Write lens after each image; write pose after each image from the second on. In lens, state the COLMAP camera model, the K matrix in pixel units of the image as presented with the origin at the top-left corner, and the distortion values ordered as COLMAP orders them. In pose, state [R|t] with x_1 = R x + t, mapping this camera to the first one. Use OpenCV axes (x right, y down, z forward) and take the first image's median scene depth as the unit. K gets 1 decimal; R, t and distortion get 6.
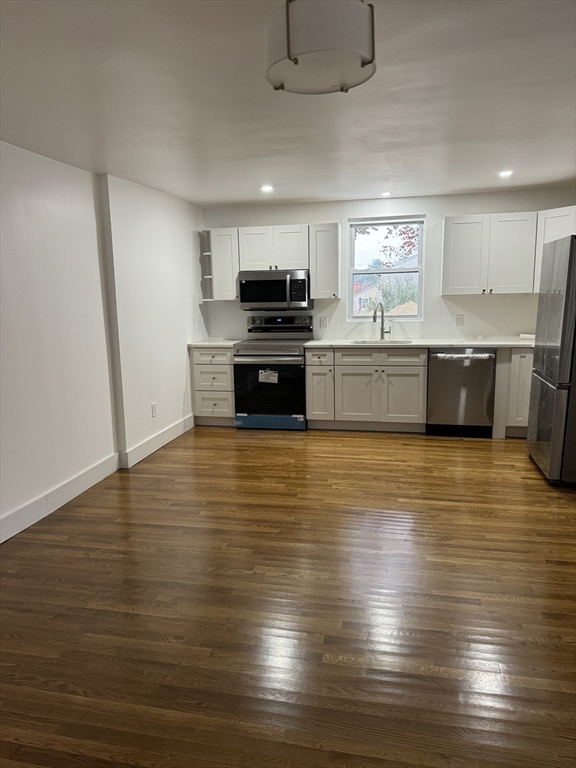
lens RADIAL K [[547.6, 0, 288.4], [0, 547.6, 389.4], [0, 0, 1]] dist [0.060597, -0.056010]
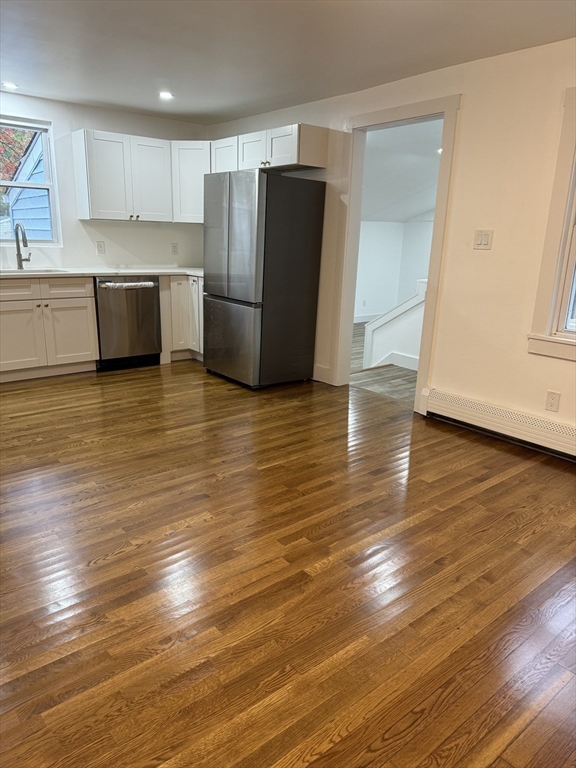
lens RADIAL K [[547.6, 0, 289.0], [0, 547.6, 381.1], [0, 0, 1]] dist [0.060597, -0.056010]
pose [[0.597758, -0.170854, 0.783259, -0.304431], [0.096843, 0.985260, 0.141009, -0.002973], [-0.795806, -0.008436, 0.605493, 0.186038]]
